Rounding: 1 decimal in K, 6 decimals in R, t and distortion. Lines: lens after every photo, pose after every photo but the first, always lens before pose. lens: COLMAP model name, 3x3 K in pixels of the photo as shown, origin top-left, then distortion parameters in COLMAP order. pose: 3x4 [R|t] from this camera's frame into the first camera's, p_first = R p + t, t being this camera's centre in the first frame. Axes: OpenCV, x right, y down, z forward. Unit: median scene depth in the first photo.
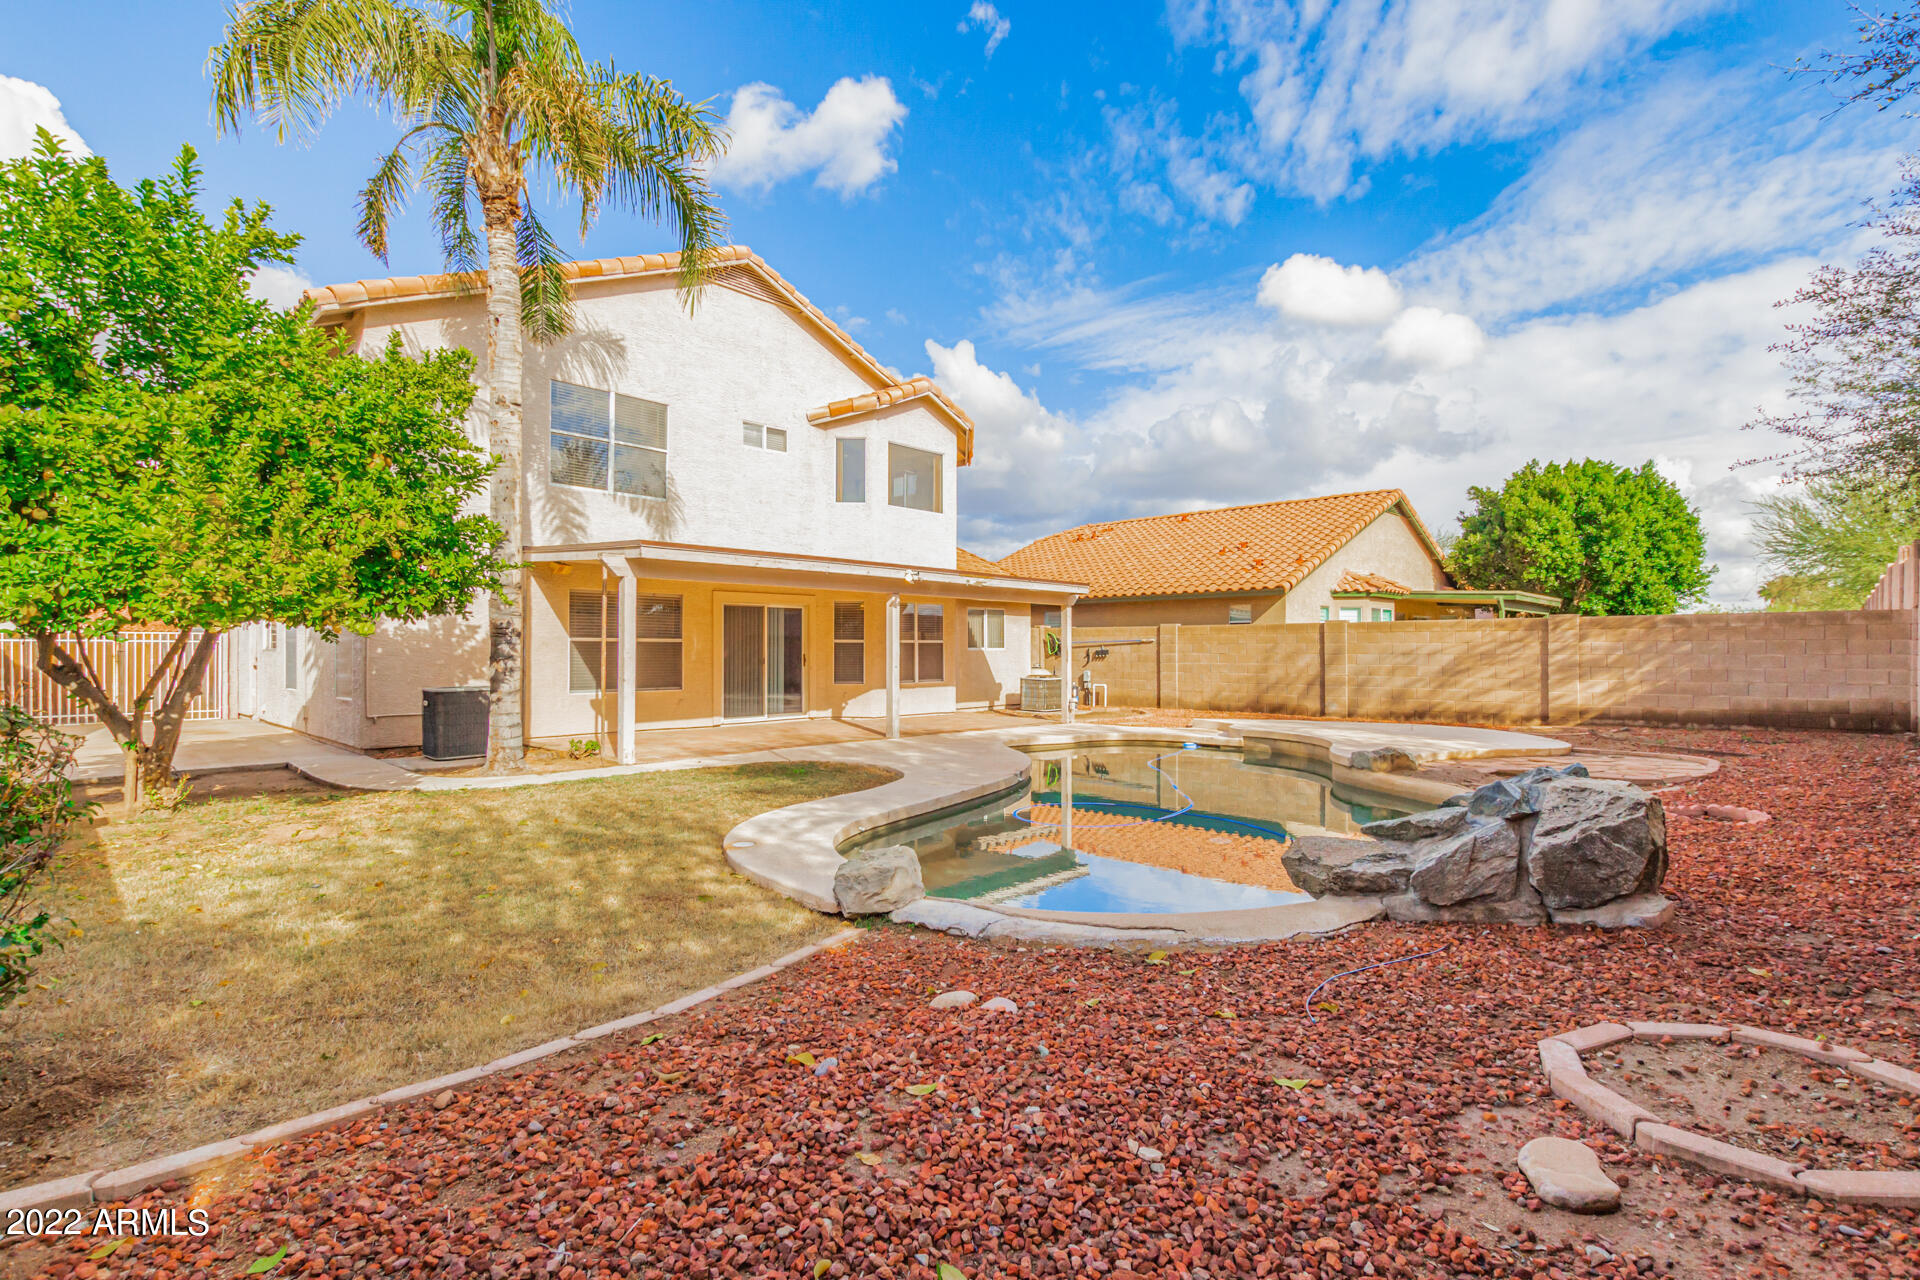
lens RADIAL K [[889.6, 0, 960.0], [0, 889.6, 640.0], [0, 0, 1]] dist [0.001997, 0.000432]
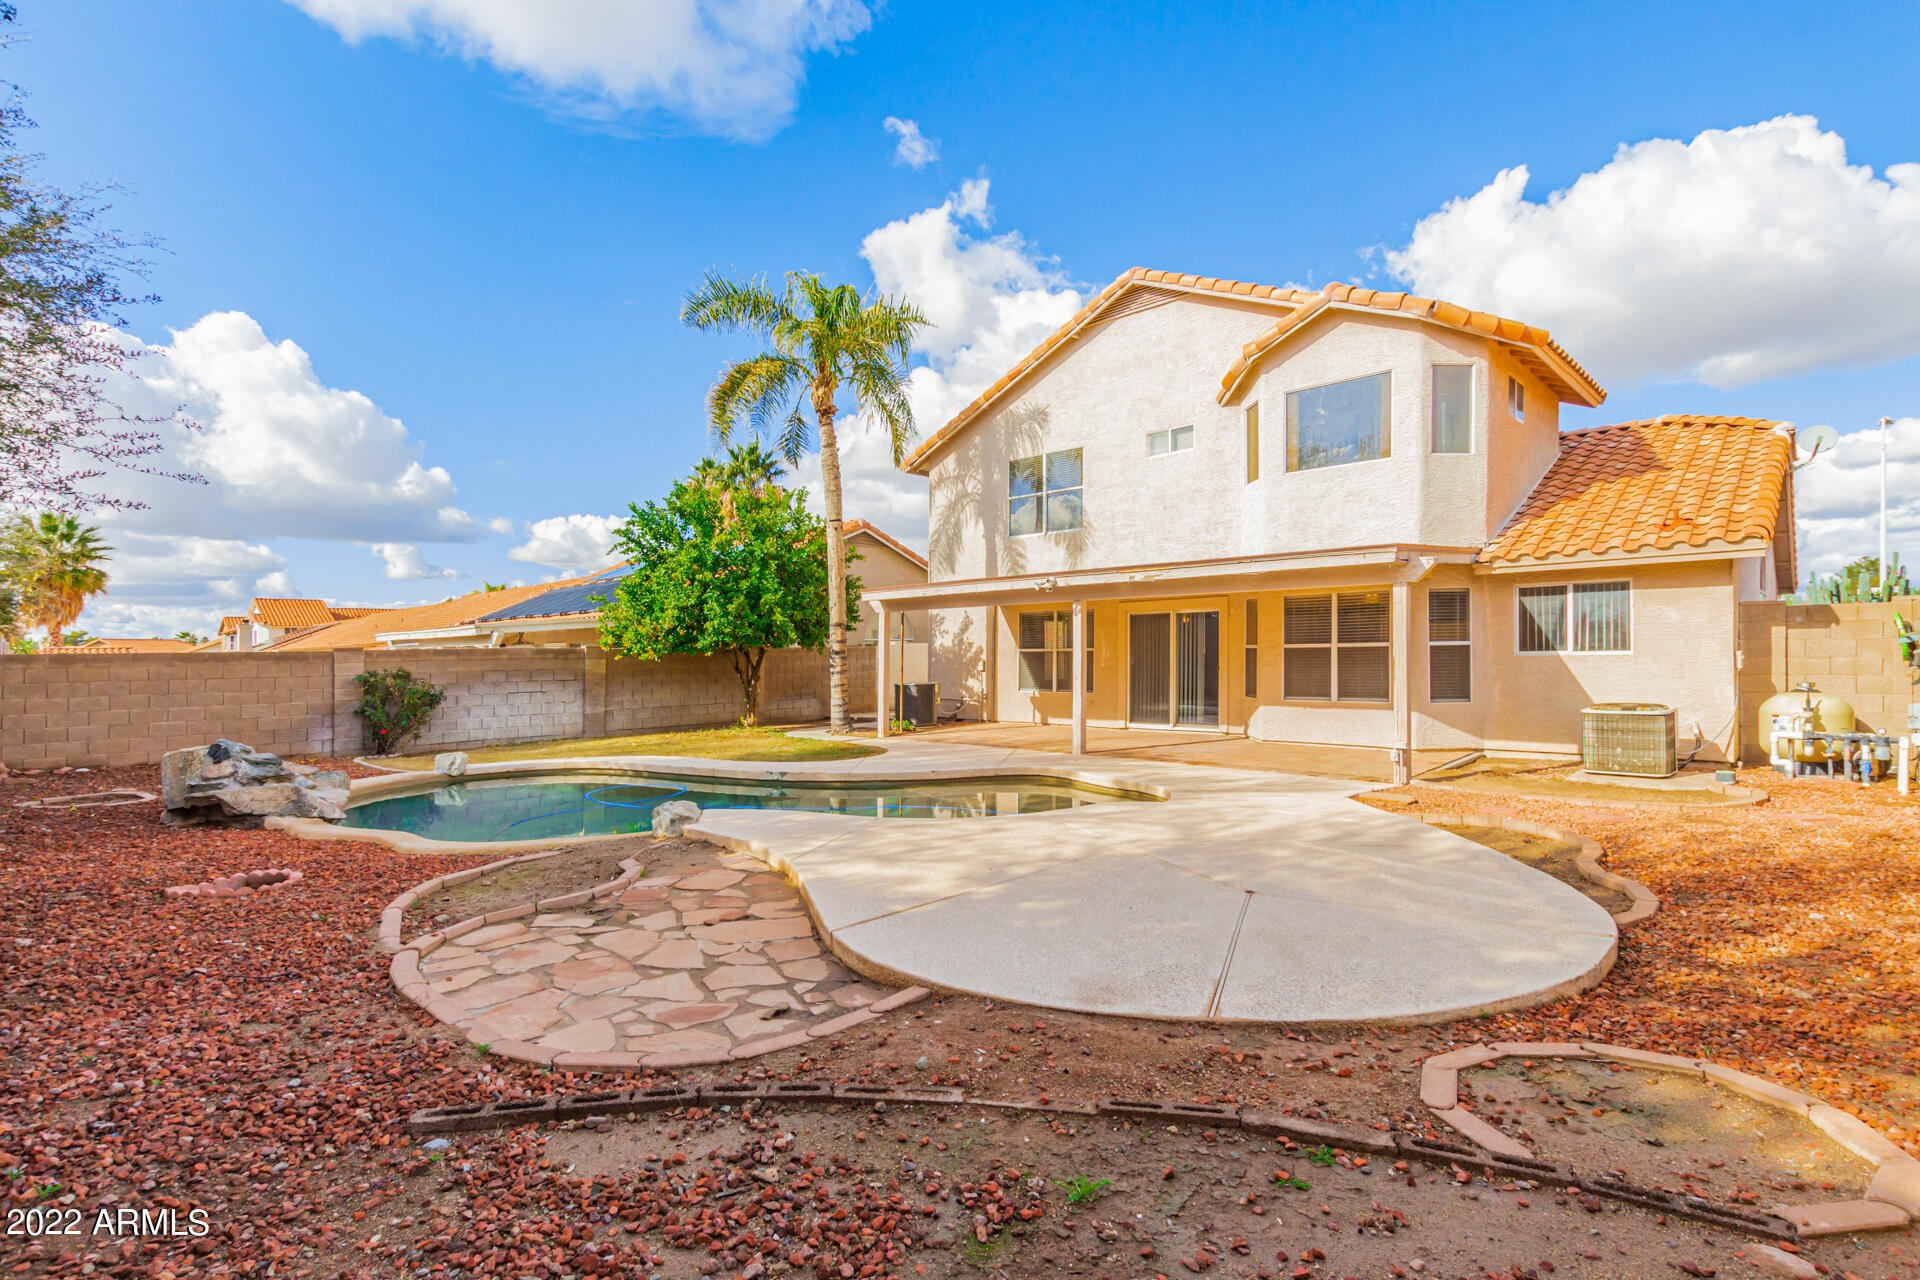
lens RADIAL K [[889.6, 0, 960.0], [0, 889.6, 640.0], [0, 0, 1]] dist [0.001997, 0.000432]
pose [[0.050577, -0.022393, -0.998469, 0.731199], [0.024131, 0.999484, -0.021194, 0.006338], [0.998429, -0.023022, 0.051092, 0.705854]]
